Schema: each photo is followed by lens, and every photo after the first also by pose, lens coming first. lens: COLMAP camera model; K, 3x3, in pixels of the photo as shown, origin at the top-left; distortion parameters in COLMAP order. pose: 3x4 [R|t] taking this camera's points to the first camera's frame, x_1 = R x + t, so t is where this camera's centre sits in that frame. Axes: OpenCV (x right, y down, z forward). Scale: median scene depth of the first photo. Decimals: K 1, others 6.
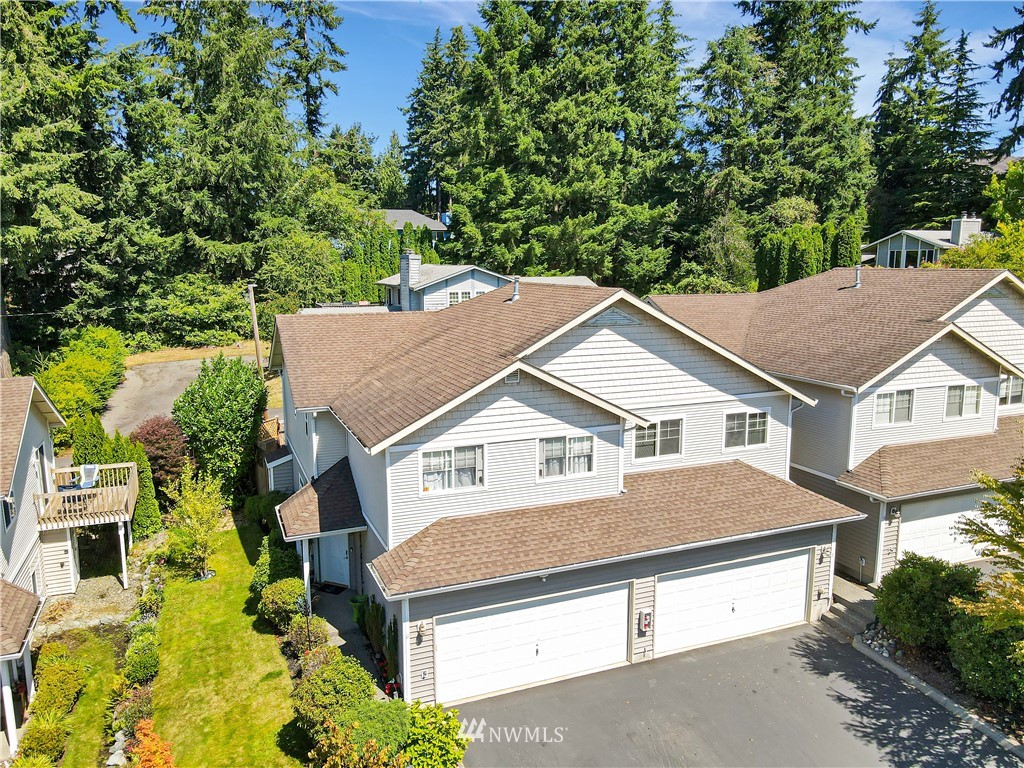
lens RADIAL K [[758.6, 0, 512.0], [0, 758.6, 384.0], [0, 0, 1]] dist [-0.024769, 0.066806]
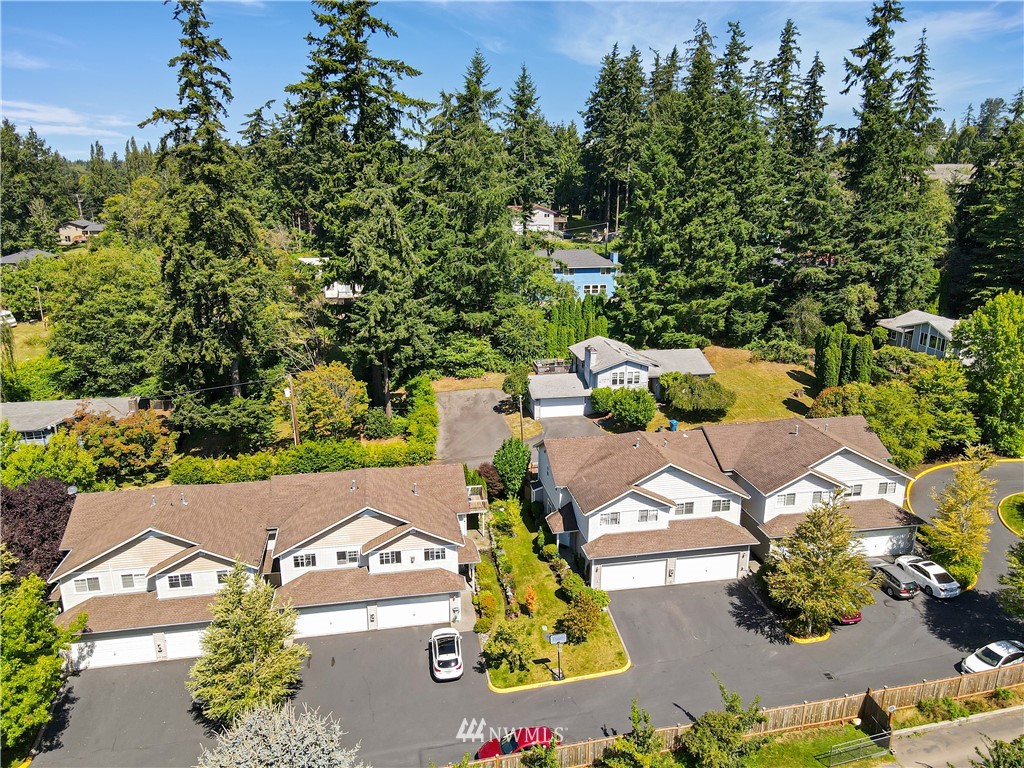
lens RADIAL K [[758.6, 0, 512.0], [0, 758.6, 384.0], [0, 0, 1]] dist [-0.024769, 0.066806]
pose [[0.977761, 0.063899, -0.199749, 0.035619], [-0.039774, 0.991666, 0.122539, -0.245891], [0.205915, -0.111869, 0.972155, -0.628455]]
